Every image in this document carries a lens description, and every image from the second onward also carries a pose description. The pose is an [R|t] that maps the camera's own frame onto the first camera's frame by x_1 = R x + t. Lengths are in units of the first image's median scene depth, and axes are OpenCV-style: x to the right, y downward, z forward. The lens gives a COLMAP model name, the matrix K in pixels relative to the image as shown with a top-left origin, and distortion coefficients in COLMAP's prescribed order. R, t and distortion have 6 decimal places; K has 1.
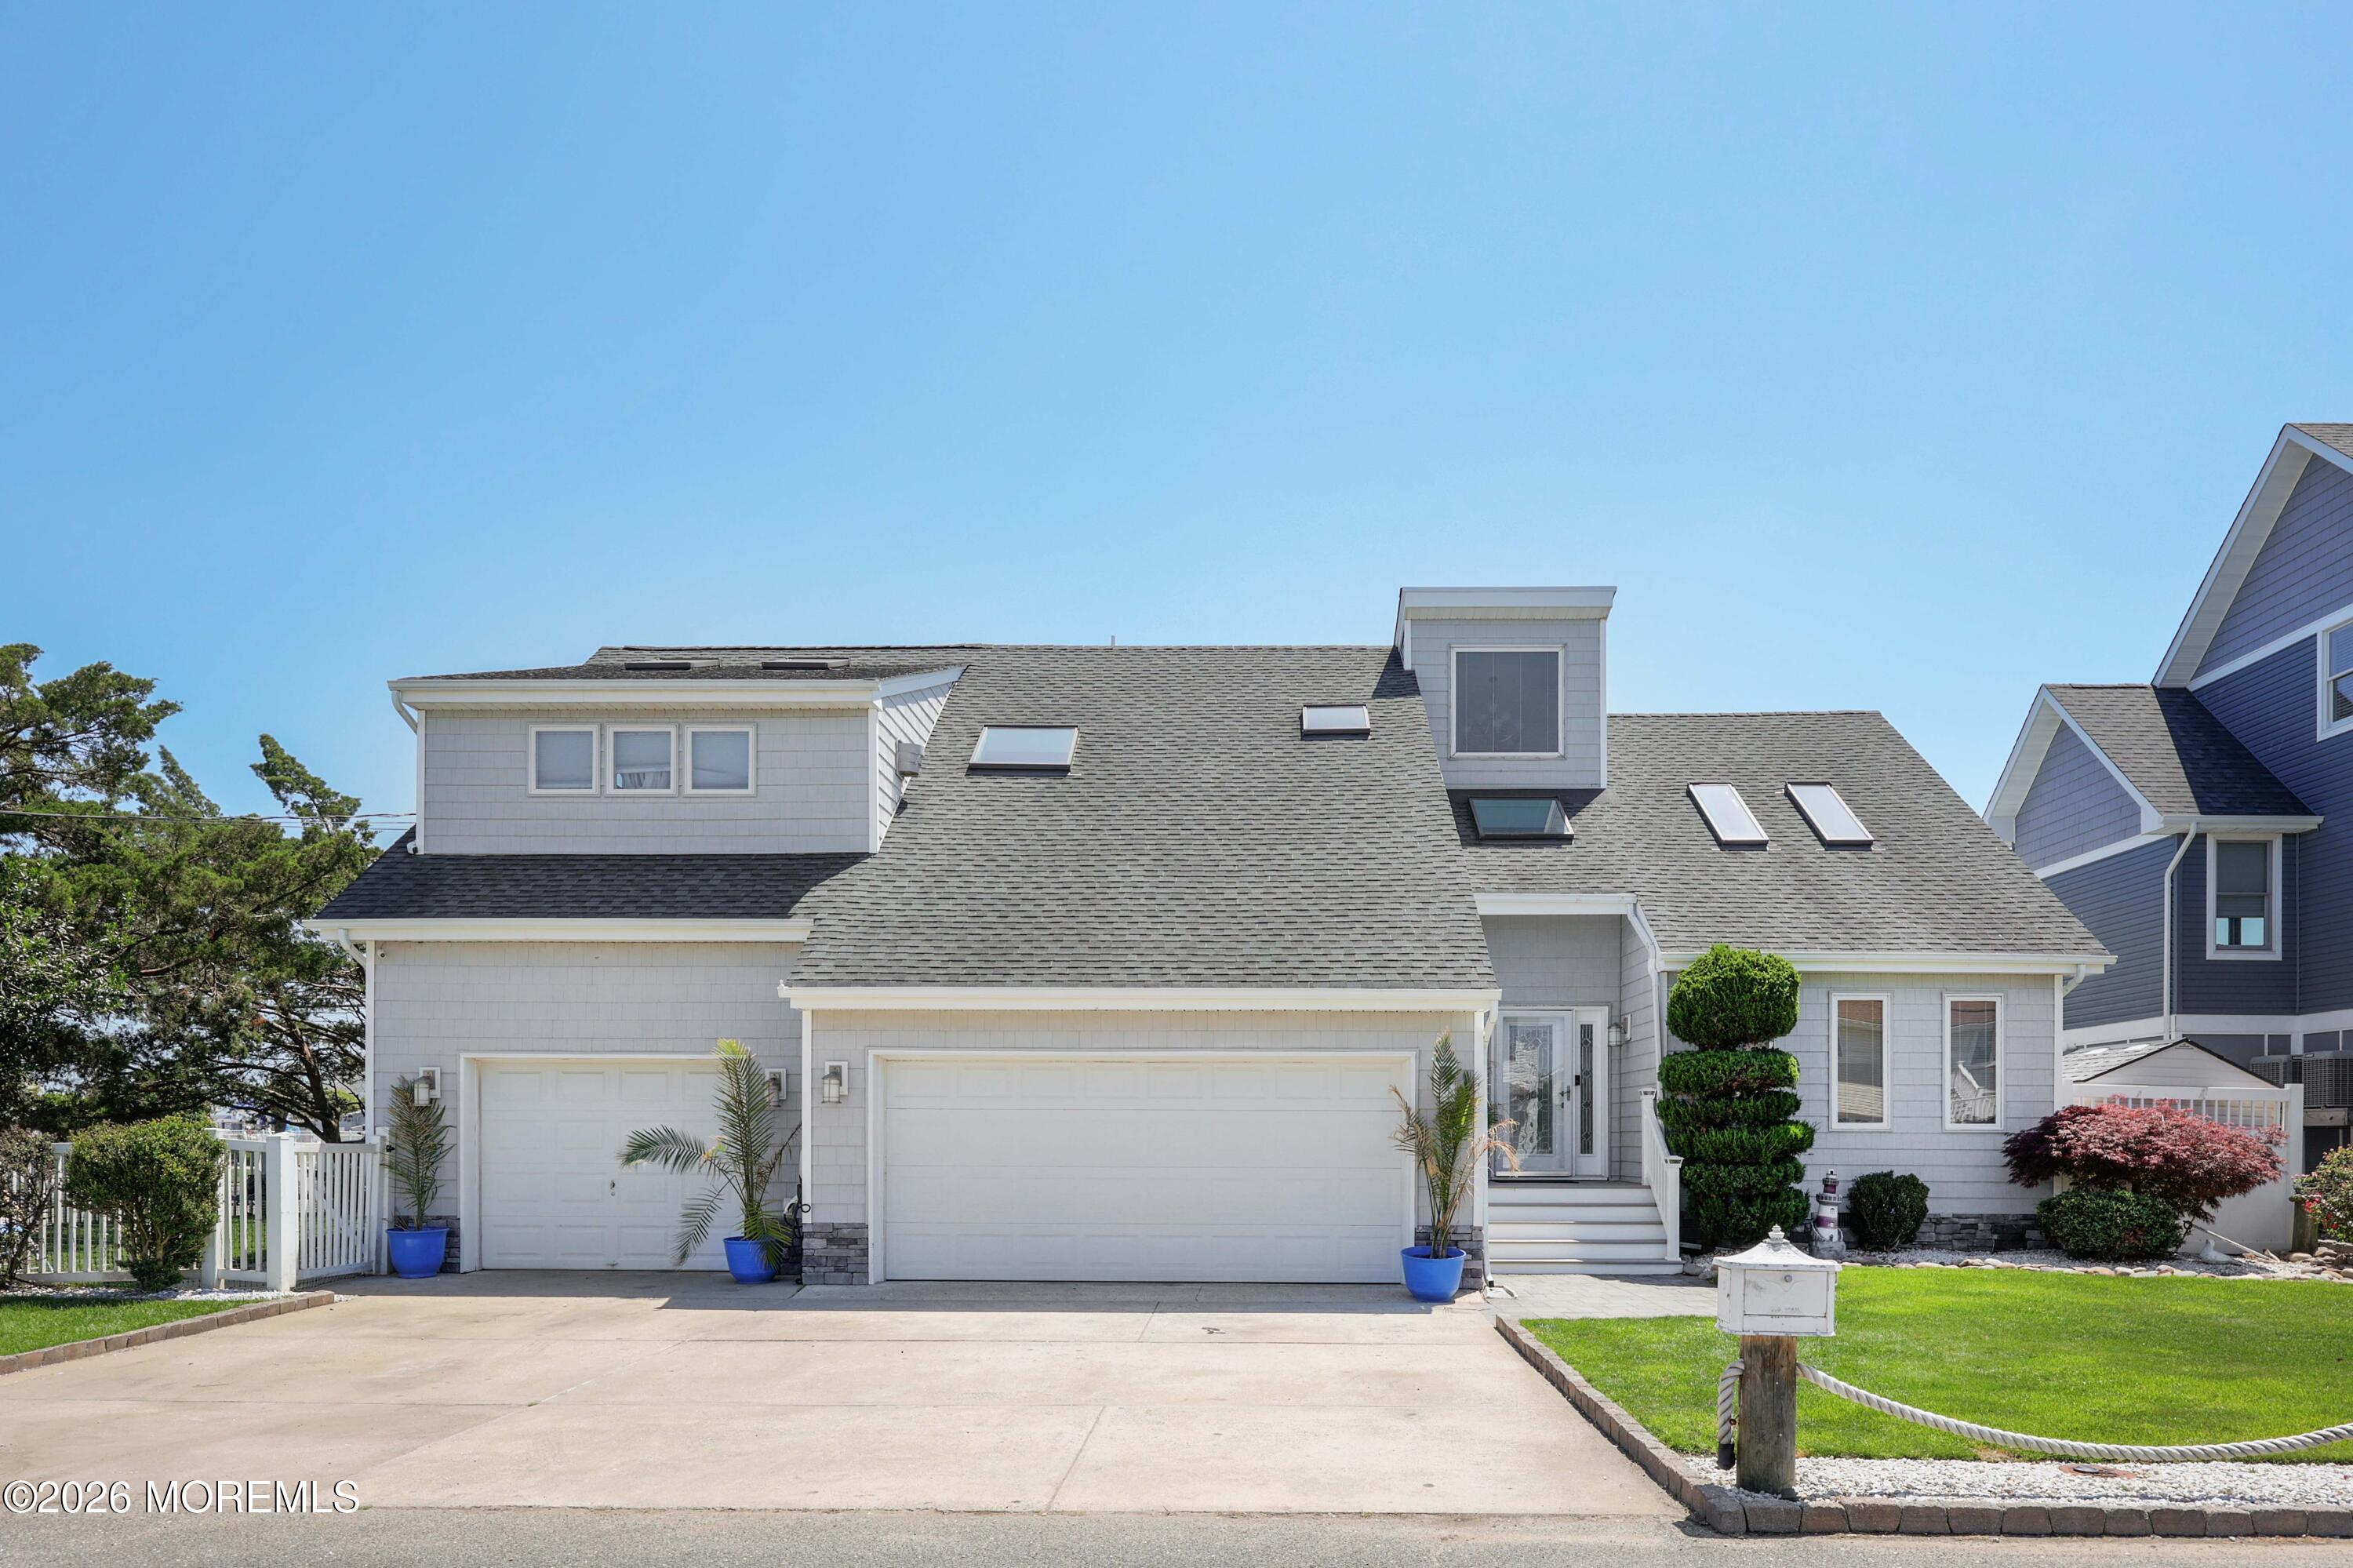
lens RADIAL K [[1535.4, 0, 1174.5], [0, 1535.4, 870.4], [0, 0, 1]] dist [-0.010975, 0.000256]
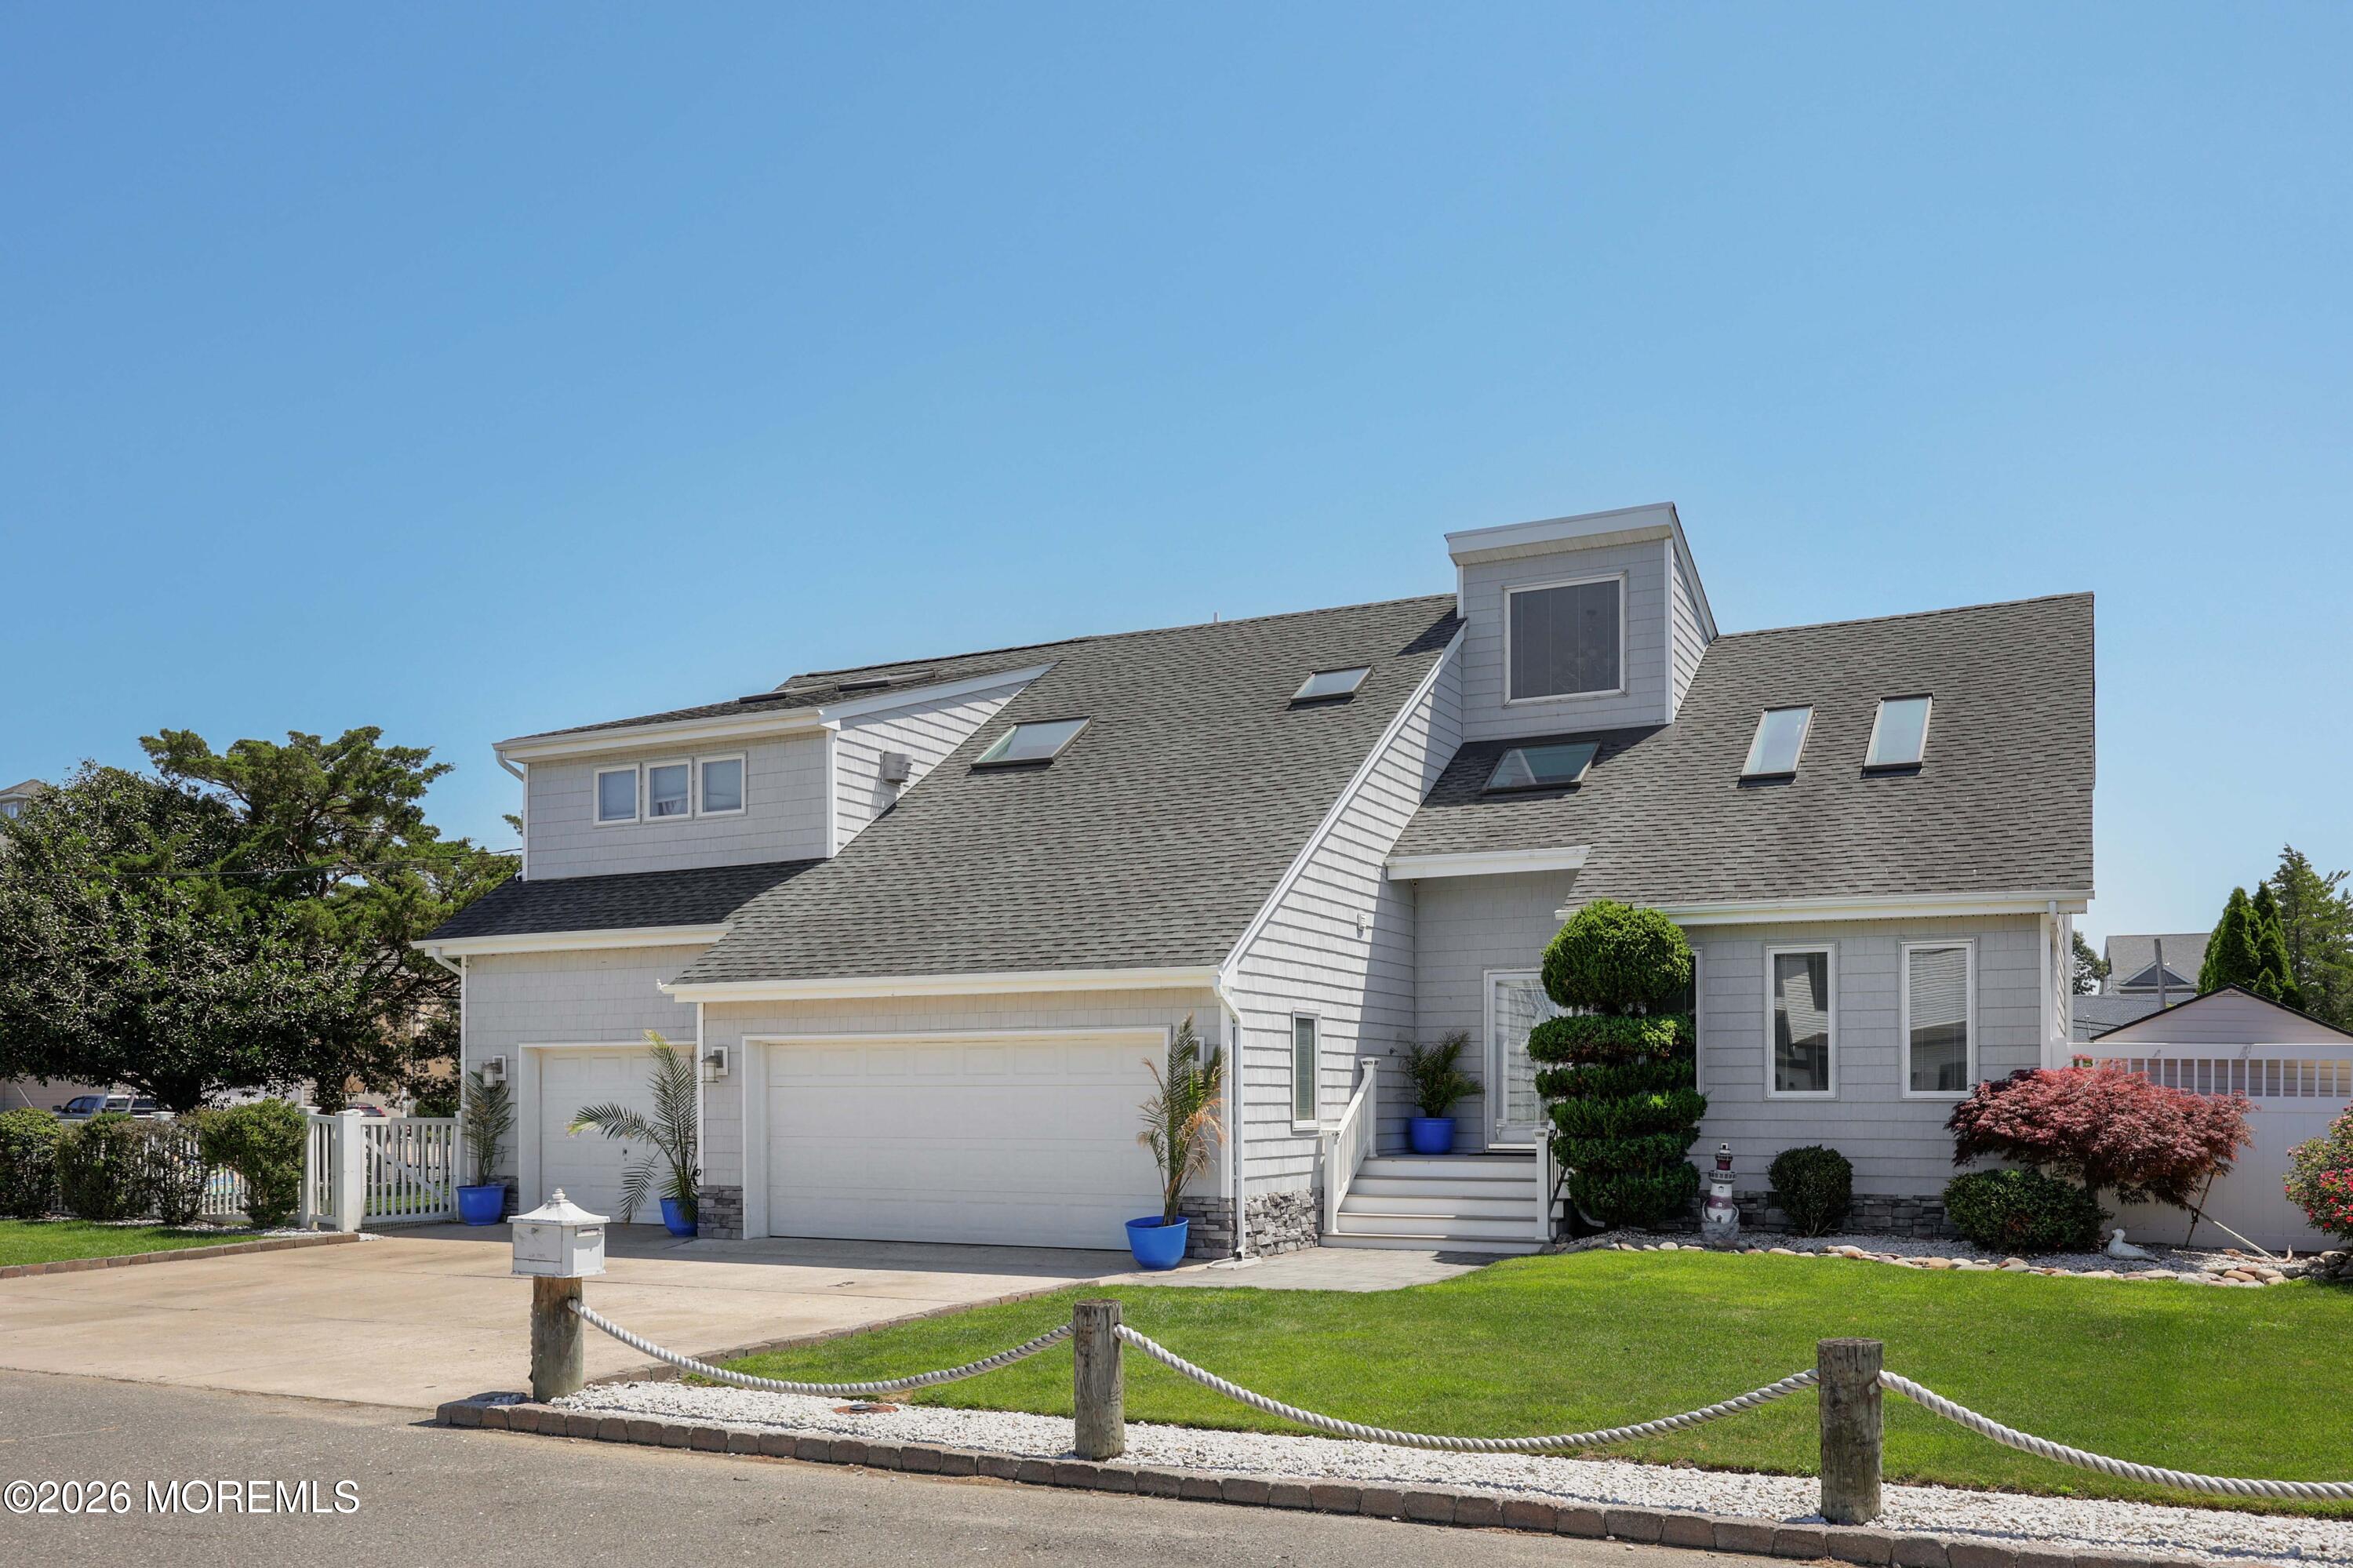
lens RADIAL K [[1636.7, 0, 1177.3], [0, 1636.7, 784.4], [0, 0, 1]] dist [-0.011729, 0.003230]
pose [[0.923670, -0.078259, -0.375113, 0.504488], [0.070225, 0.996915, -0.035063, -0.005386], [0.376700, 0.006044, 0.926316, -0.018436]]
